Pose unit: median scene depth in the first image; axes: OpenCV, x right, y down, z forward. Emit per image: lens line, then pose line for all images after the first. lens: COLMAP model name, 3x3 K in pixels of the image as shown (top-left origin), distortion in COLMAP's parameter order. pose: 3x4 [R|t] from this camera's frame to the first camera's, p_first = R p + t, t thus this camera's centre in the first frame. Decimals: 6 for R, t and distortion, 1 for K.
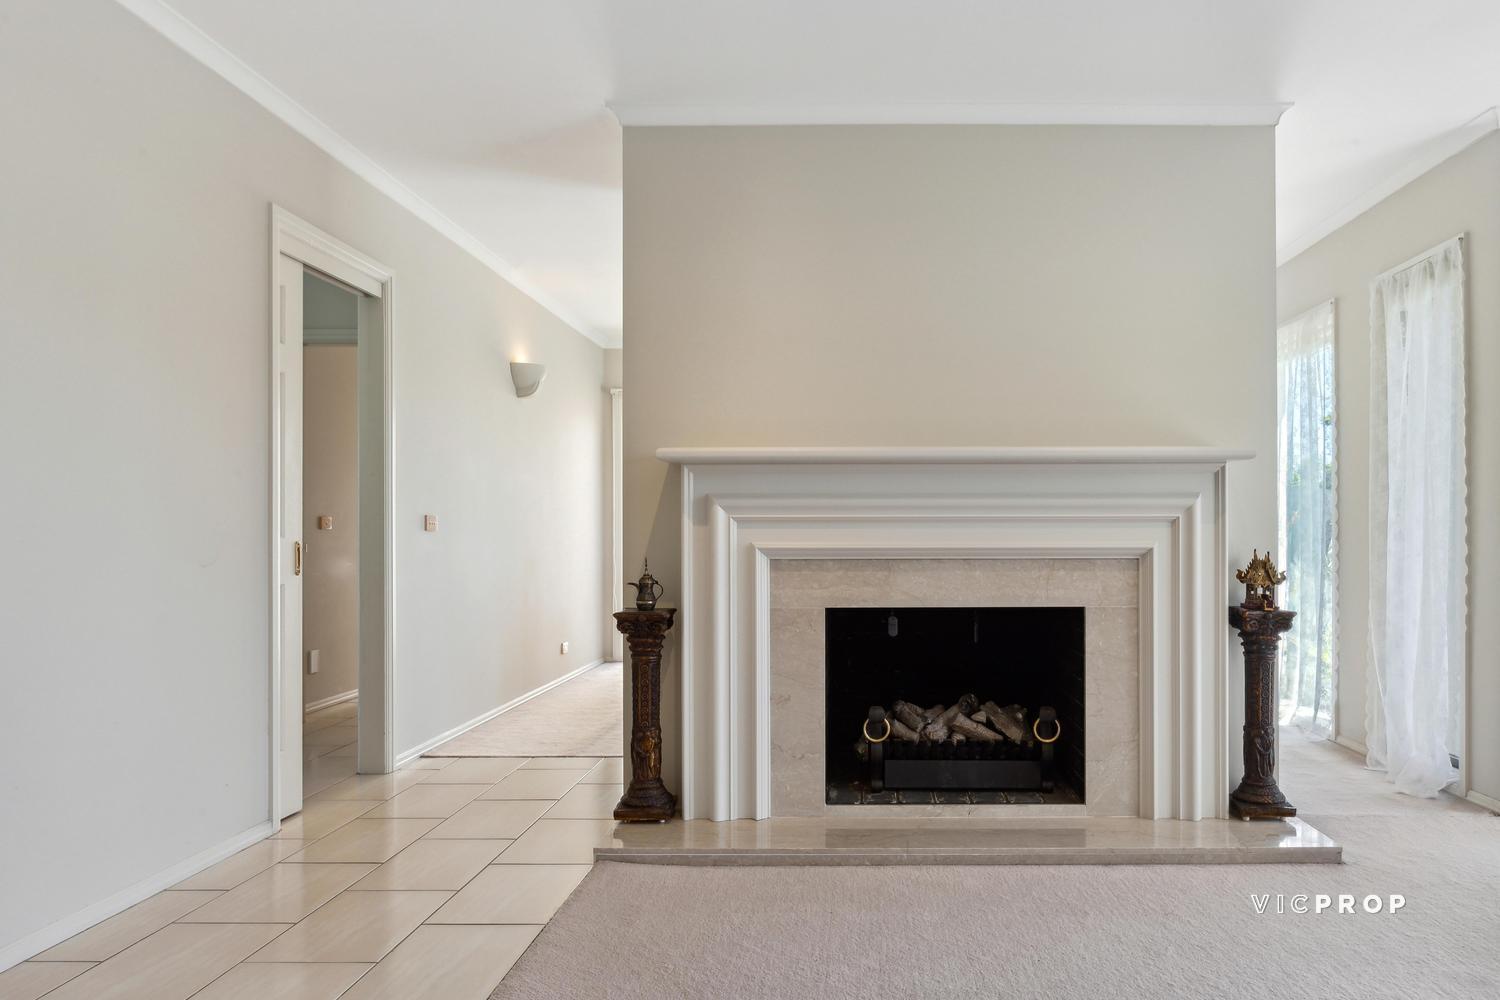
lens RADIAL K [[1161.1, 0, 750.3], [0, 1161.1, 522.9], [0, 0, 1]] dist [-0.006589, -0.002280]
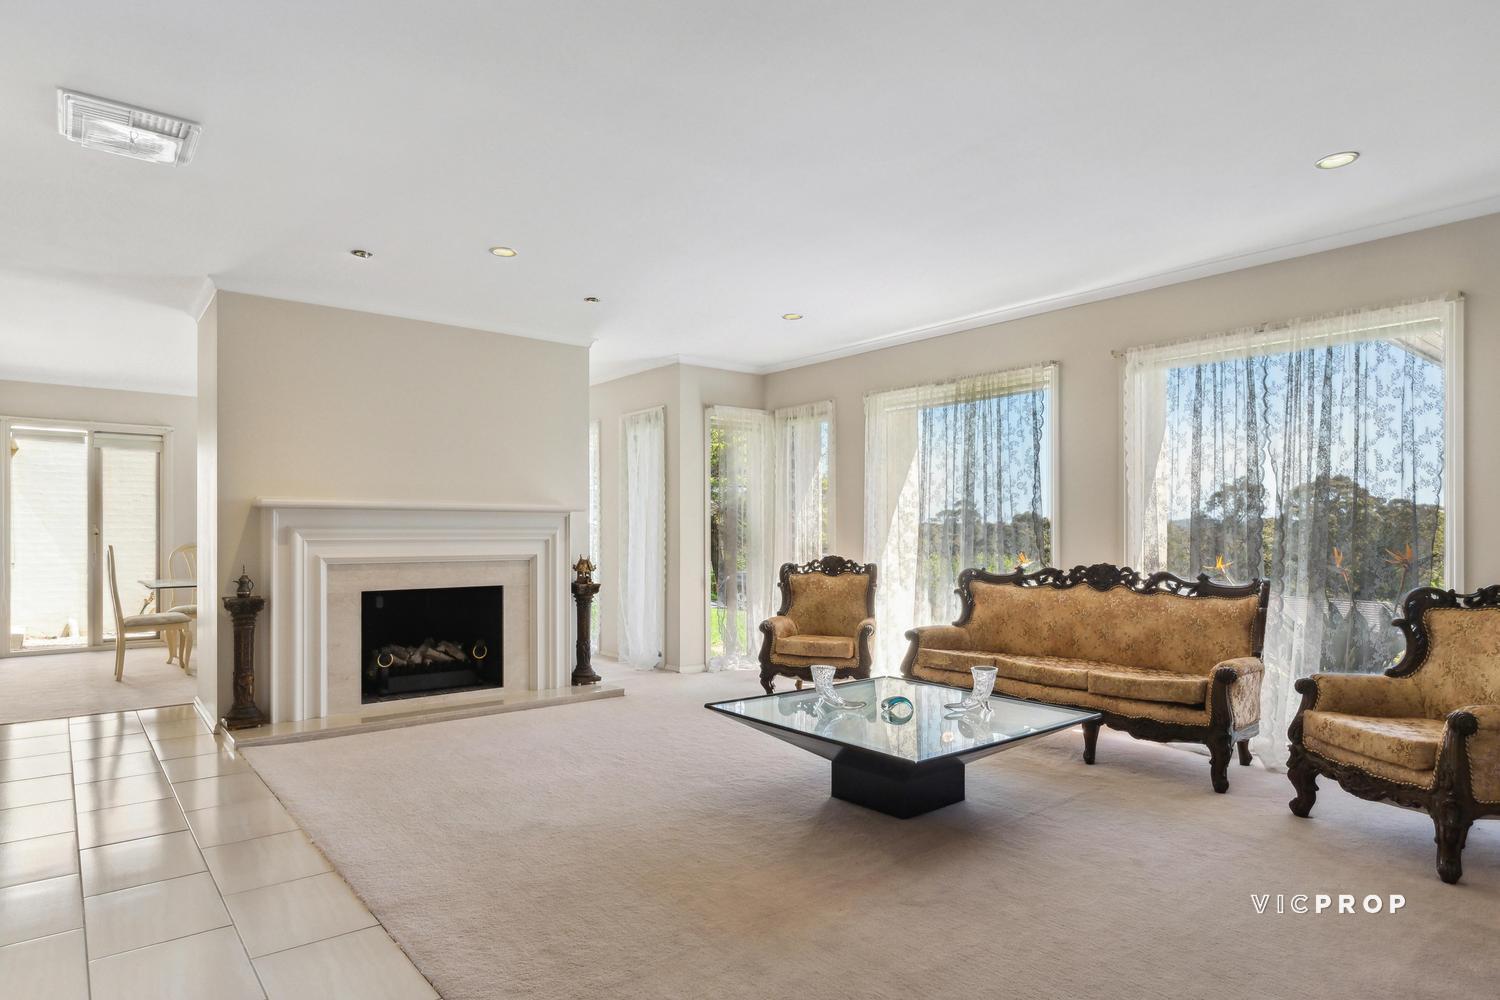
lens RADIAL K [[815.7, 0, 750.5], [0, 815.7, 529.5], [0, 0, 1]] dist [0.000831, -0.000068]
pose [[0.769958, 0.005814, 0.638068, -0.263313], [-0.004044, 0.999983, -0.004232, -0.017046], [-0.638081, 0.000678, 0.769969, -0.313448]]
